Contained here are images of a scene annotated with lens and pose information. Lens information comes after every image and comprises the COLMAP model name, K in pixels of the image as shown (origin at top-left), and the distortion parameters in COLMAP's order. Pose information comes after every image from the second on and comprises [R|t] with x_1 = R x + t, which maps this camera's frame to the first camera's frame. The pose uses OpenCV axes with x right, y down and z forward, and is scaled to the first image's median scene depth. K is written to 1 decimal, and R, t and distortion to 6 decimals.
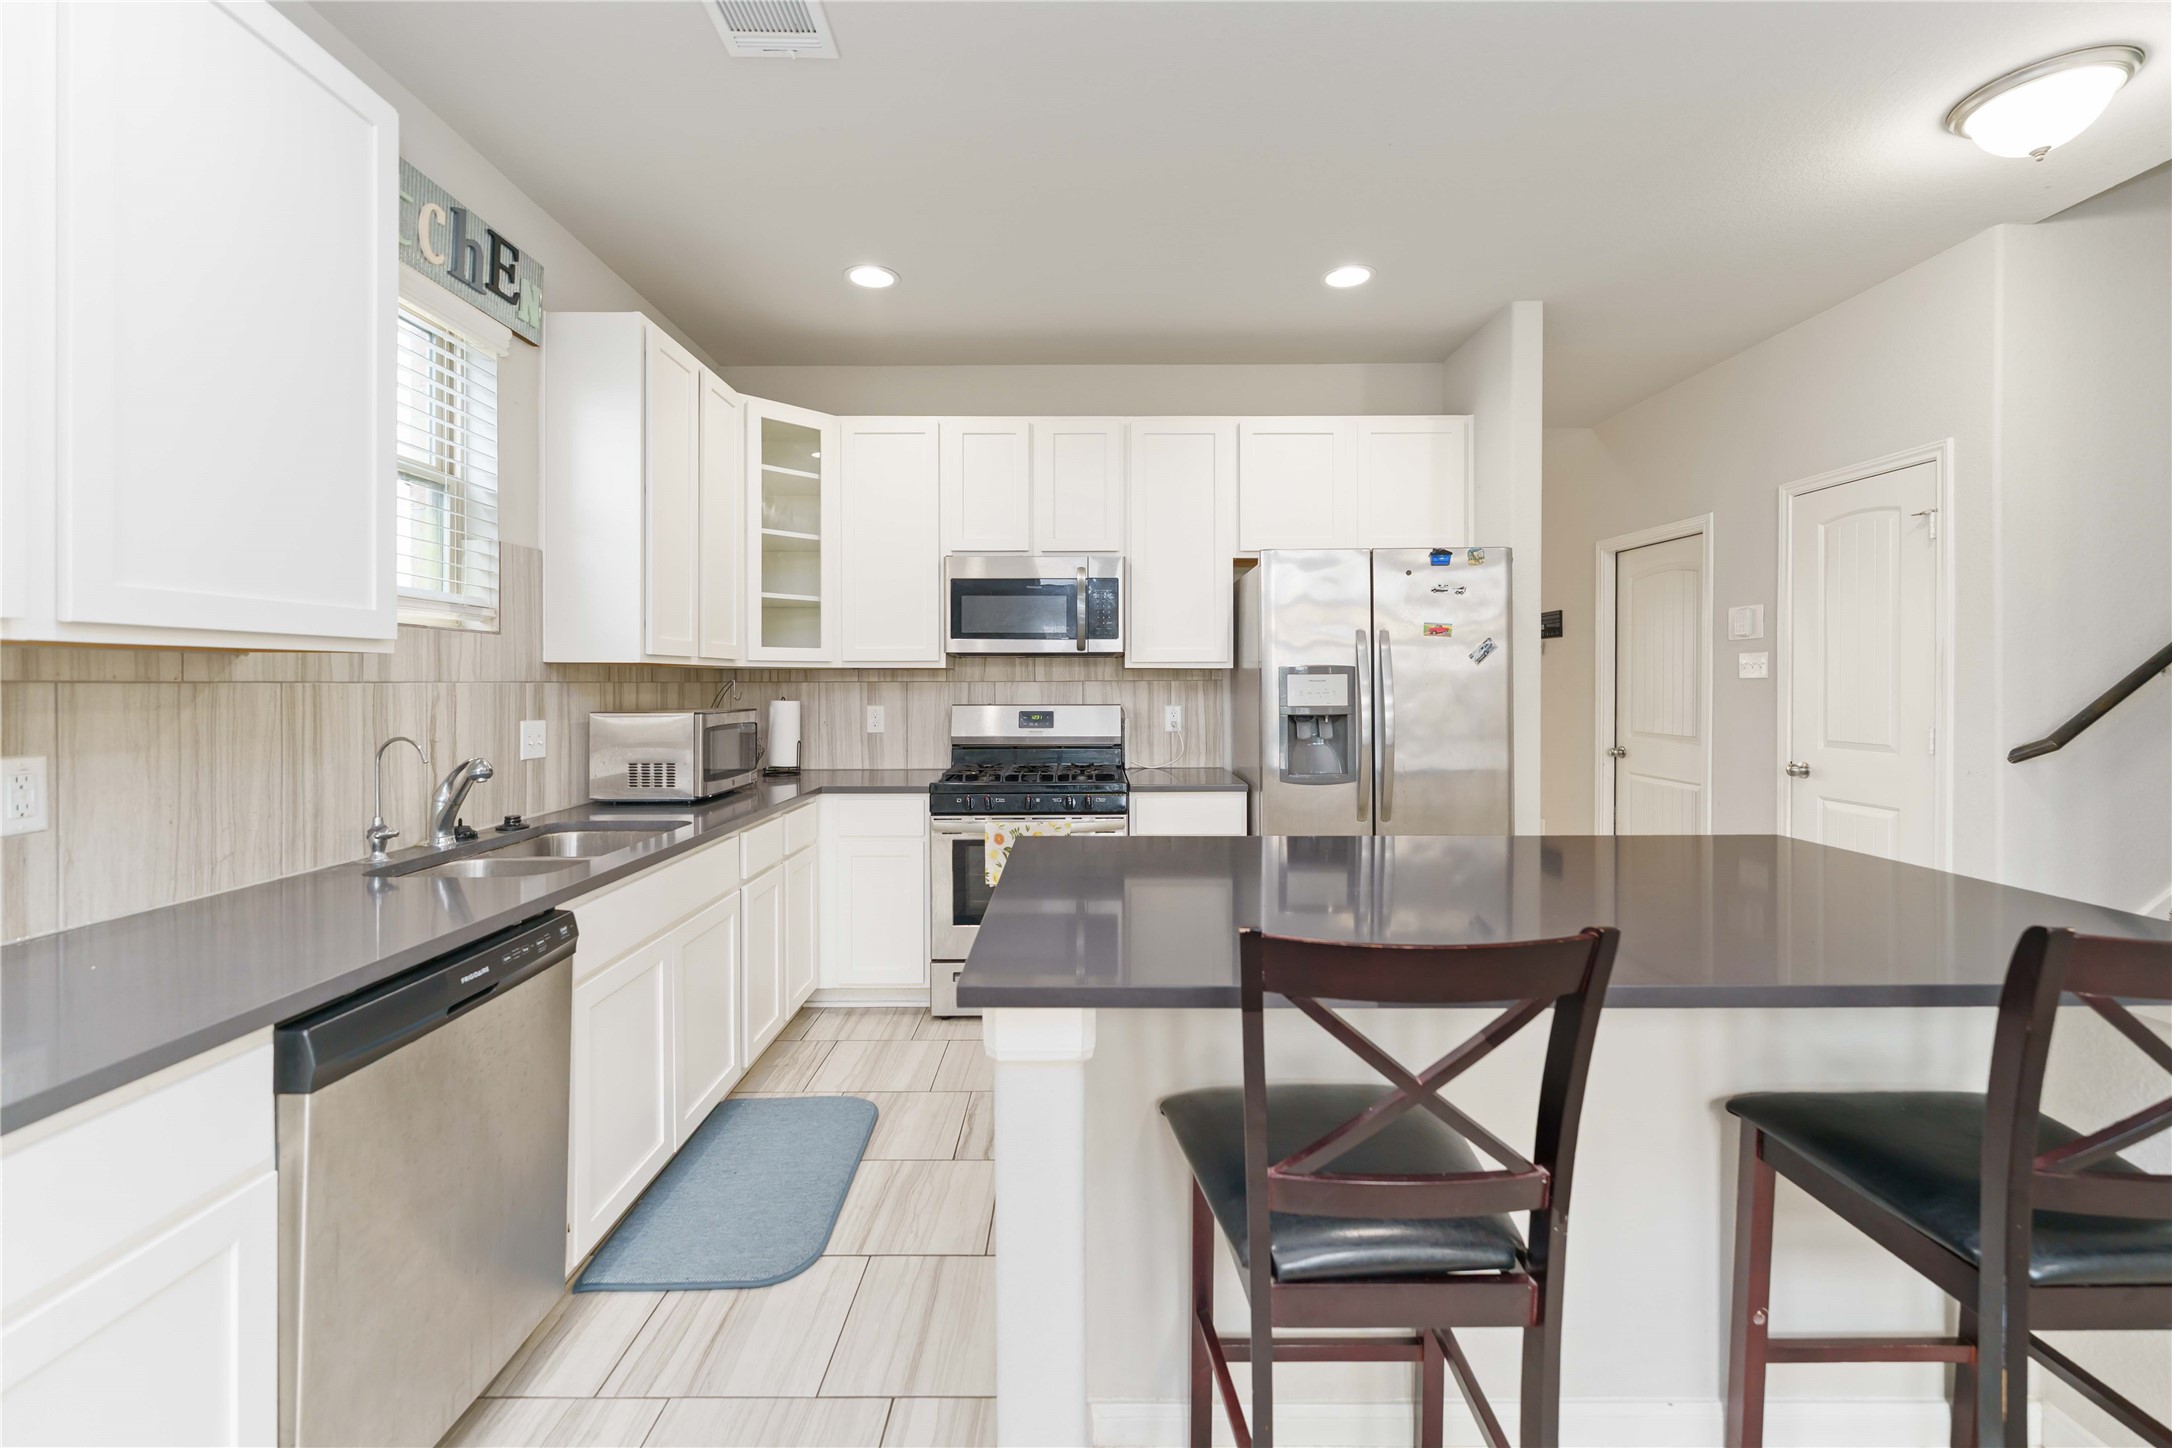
lens RADIAL K [[894.3, 0, 1088.5], [0, 894.3, 684.7], [0, 0, 1]] dist [0.000491, -0.000186]
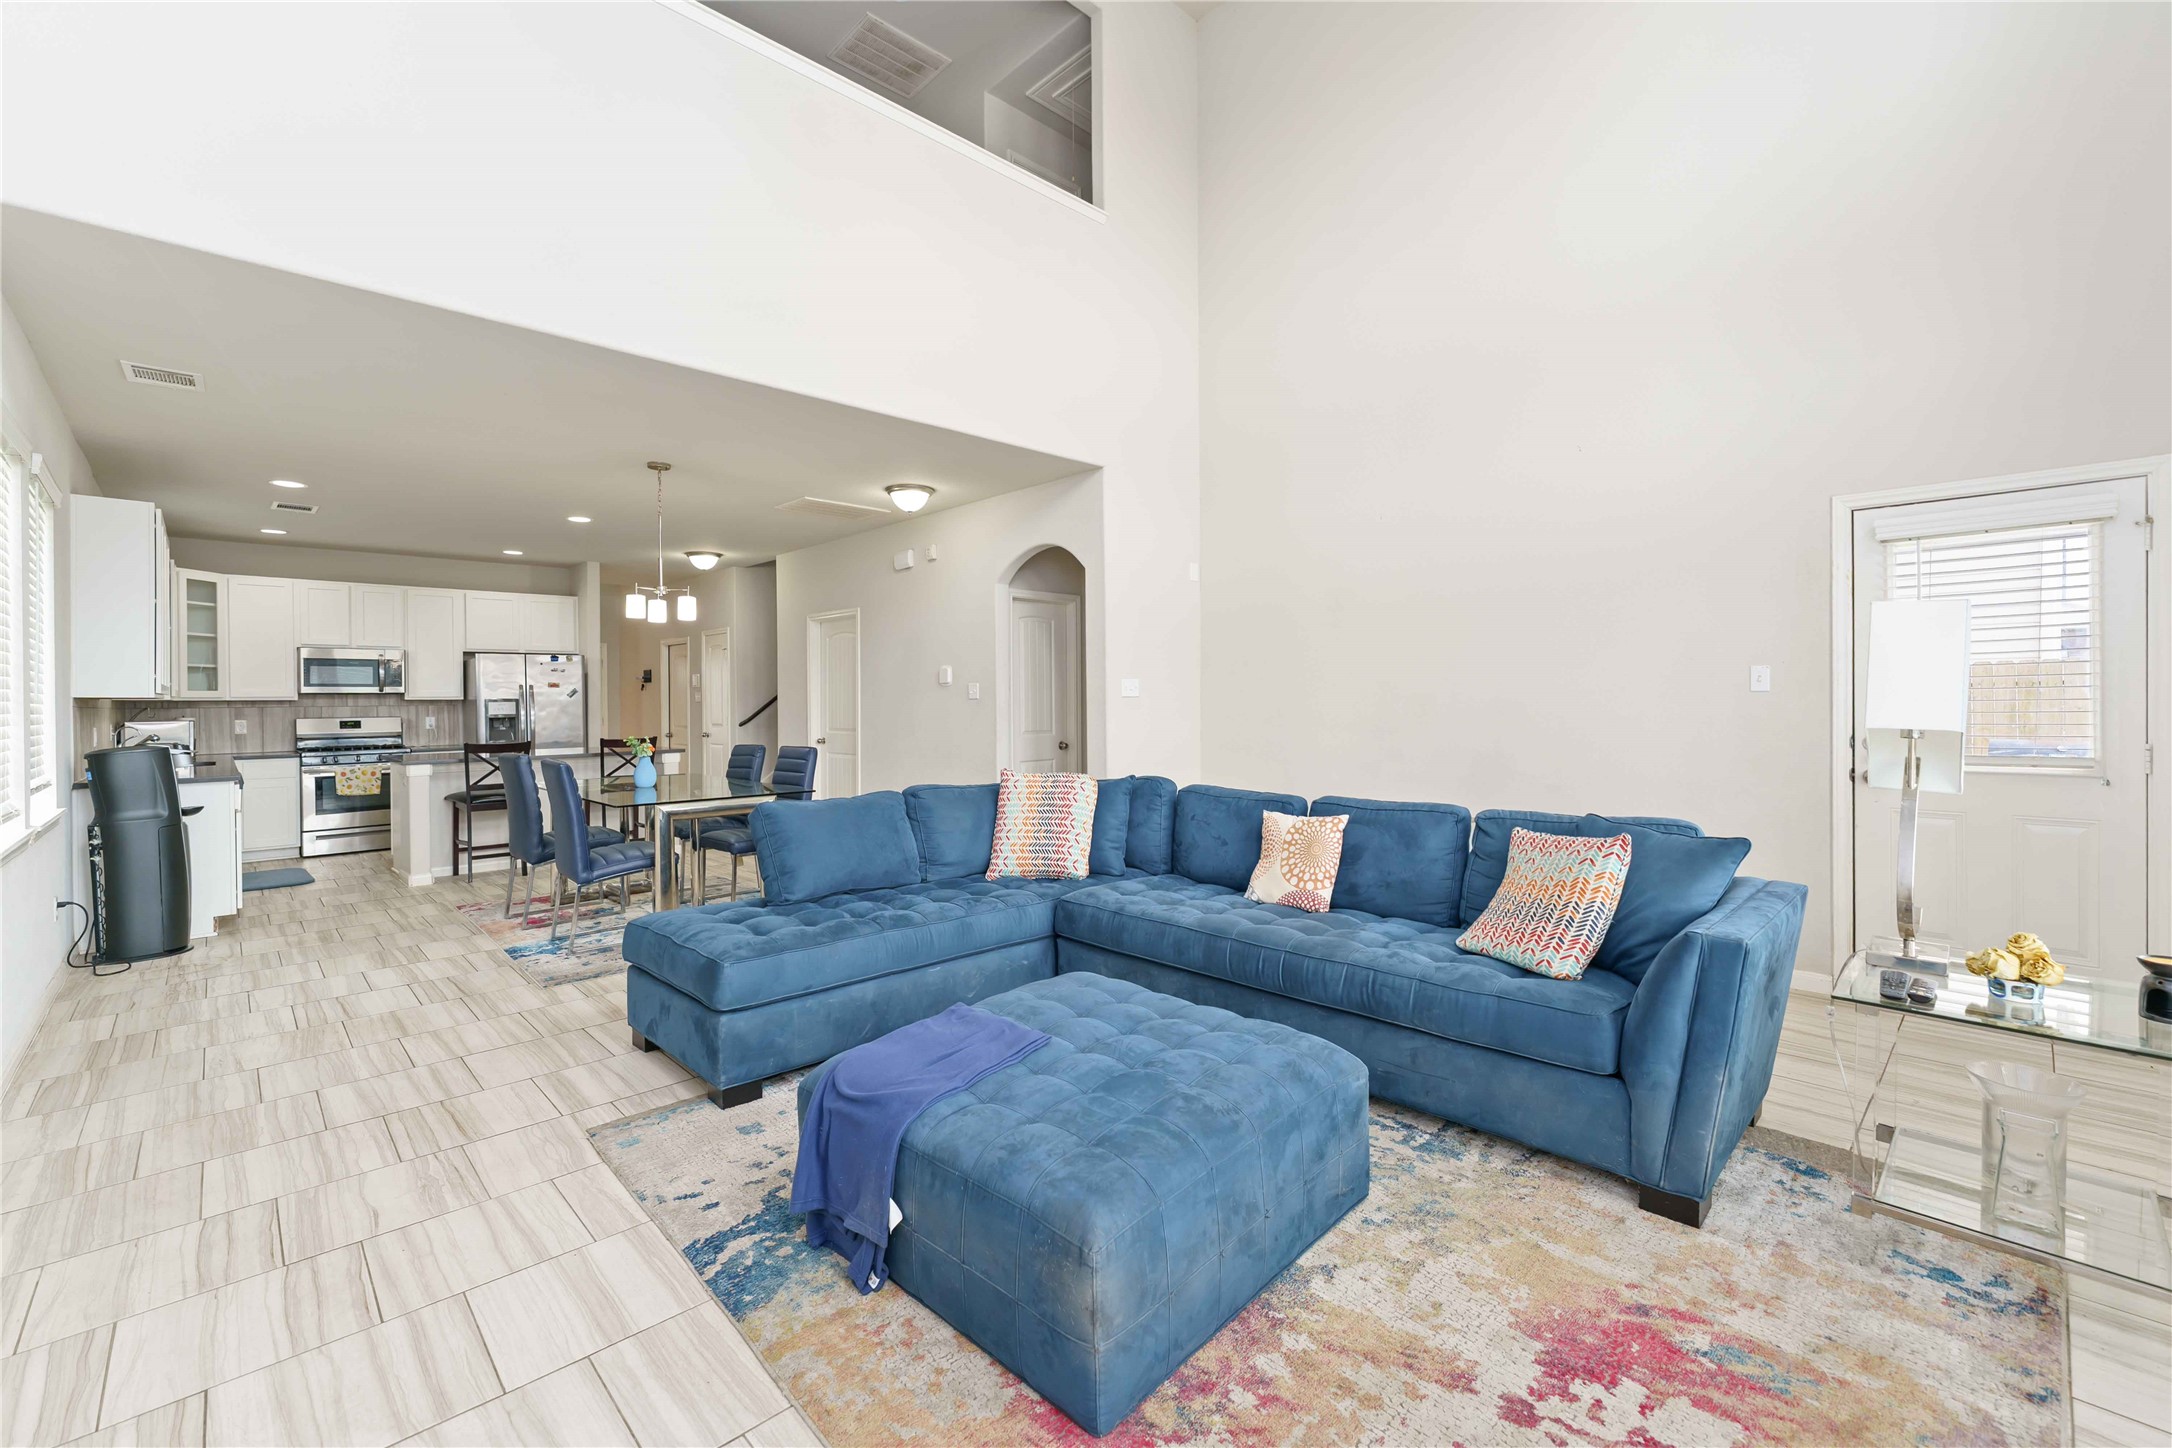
lens RADIAL K [[907.9, 0, 1087.6], [0, 907.9, 700.4], [0, 0, 1]] dist [-0.001611, -0.000805]
pose [[0.724347, -0.004888, 0.689419, -0.367705], [0.014129, 0.999870, -0.007756, 0.031335], [-0.689291, 0.015359, 0.724322, -2.328295]]
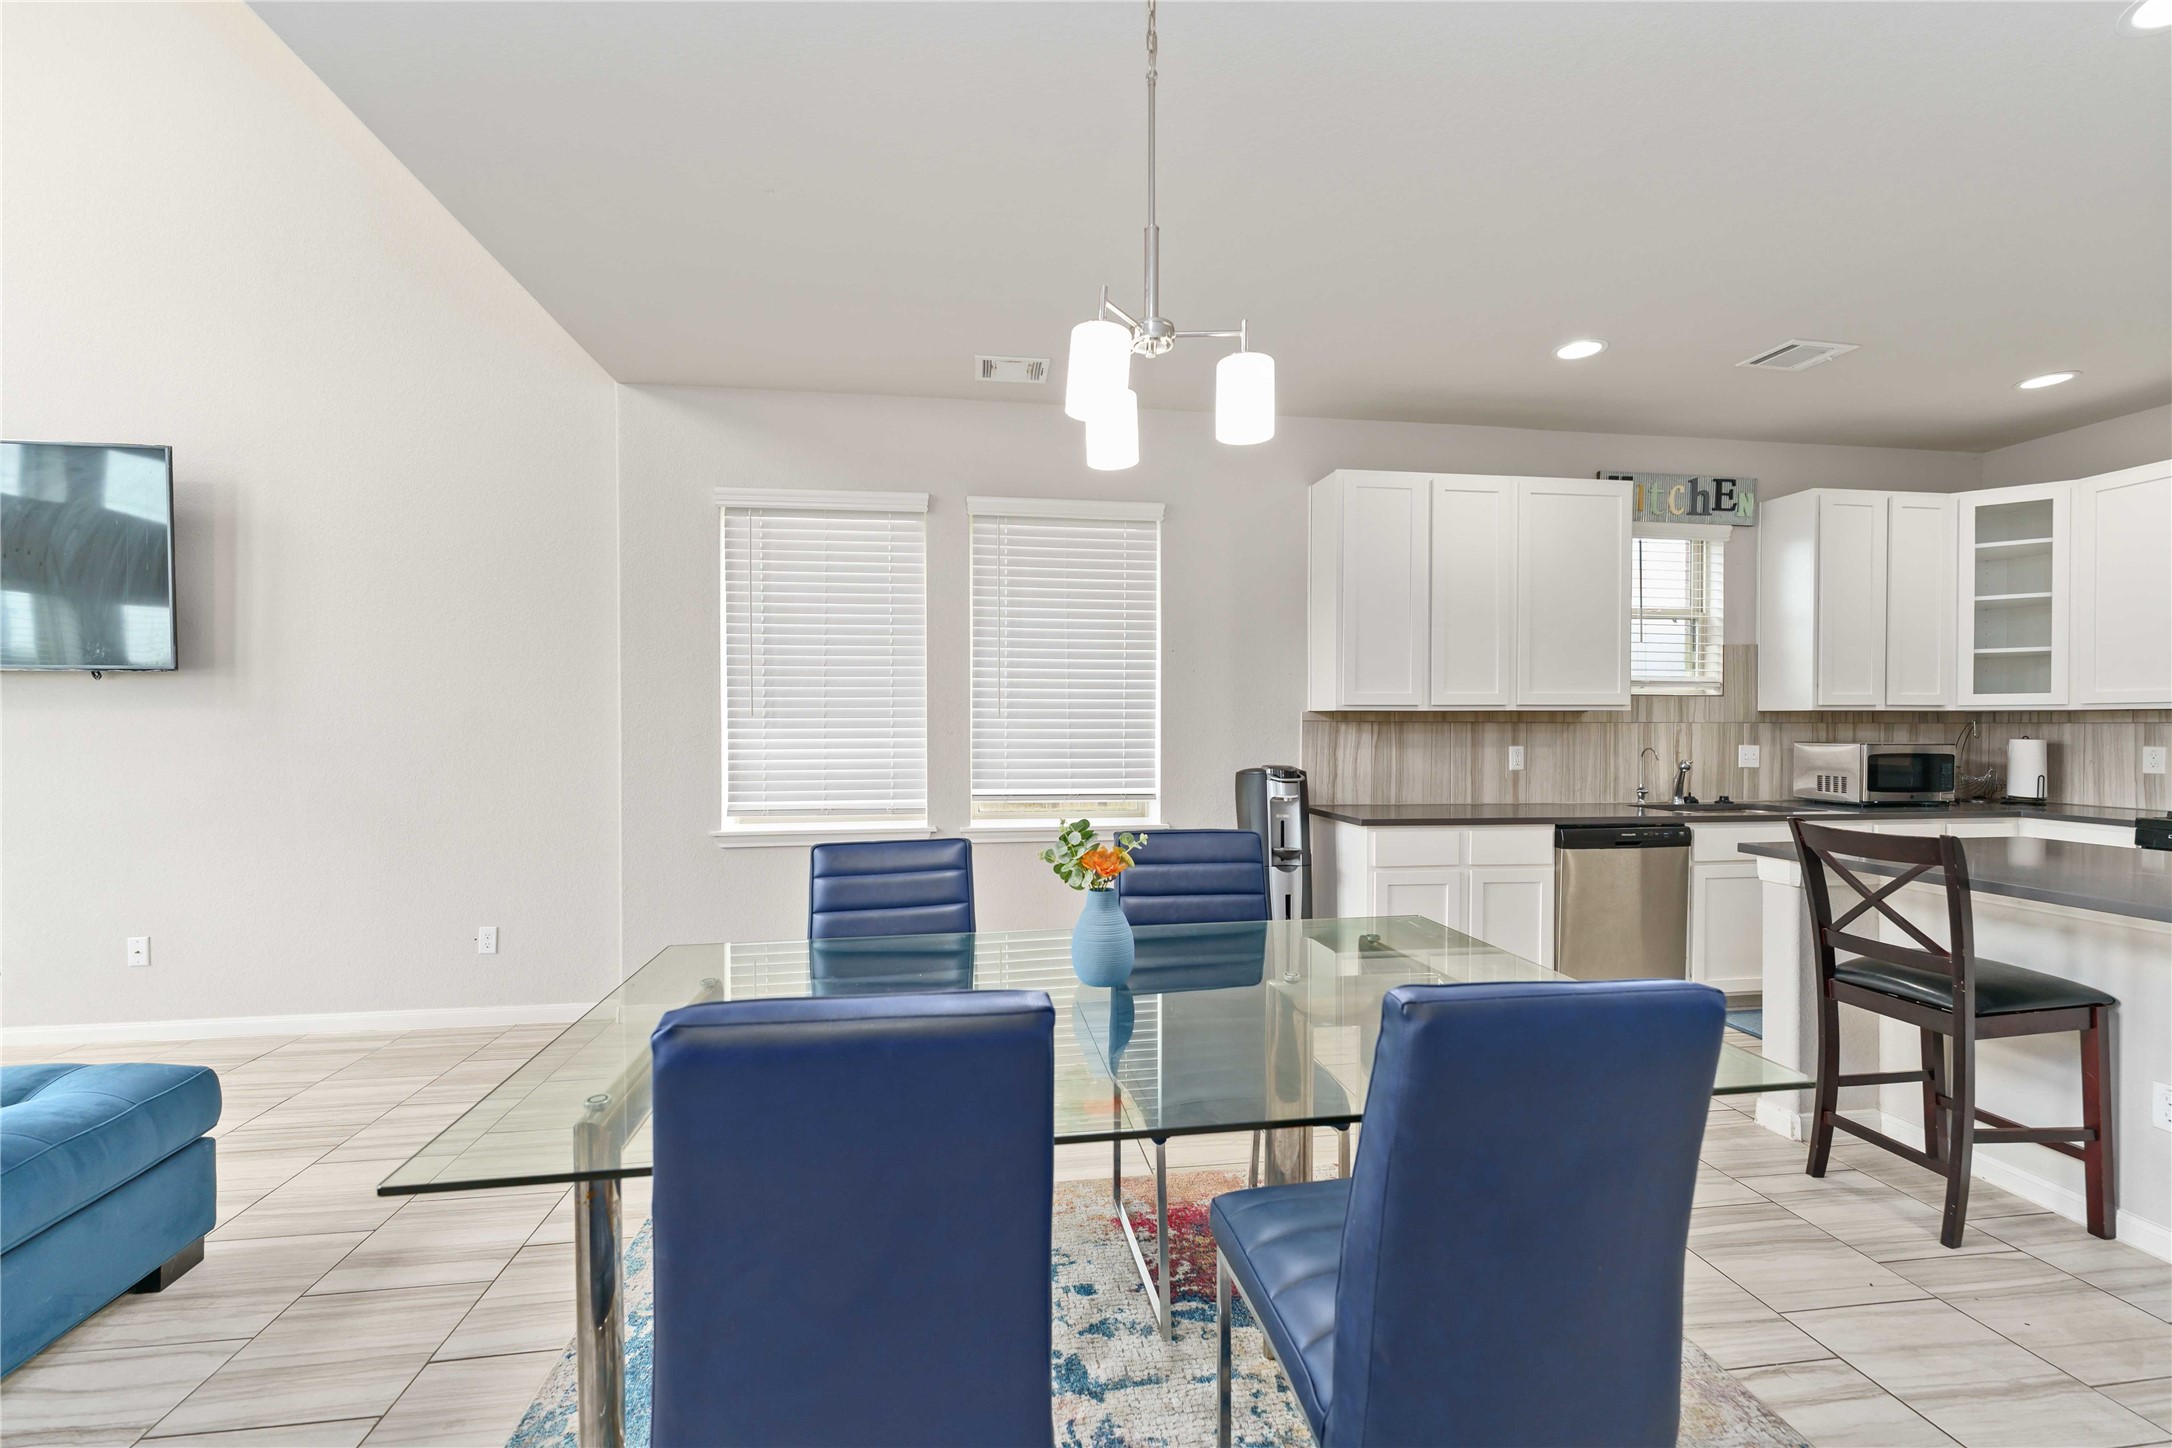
lens RADIAL K [[897.8, 0, 1086.0], [0, 897.8, 724.0], [0, 0, 1]] dist [0.000404, -0.000019]
pose [[0.146274, -0.000137, -0.989244, 0.817442], [-0.003485, 0.999994, -0.000654, 0.004156], [0.989238, 0.003543, 0.146272, -0.465343]]
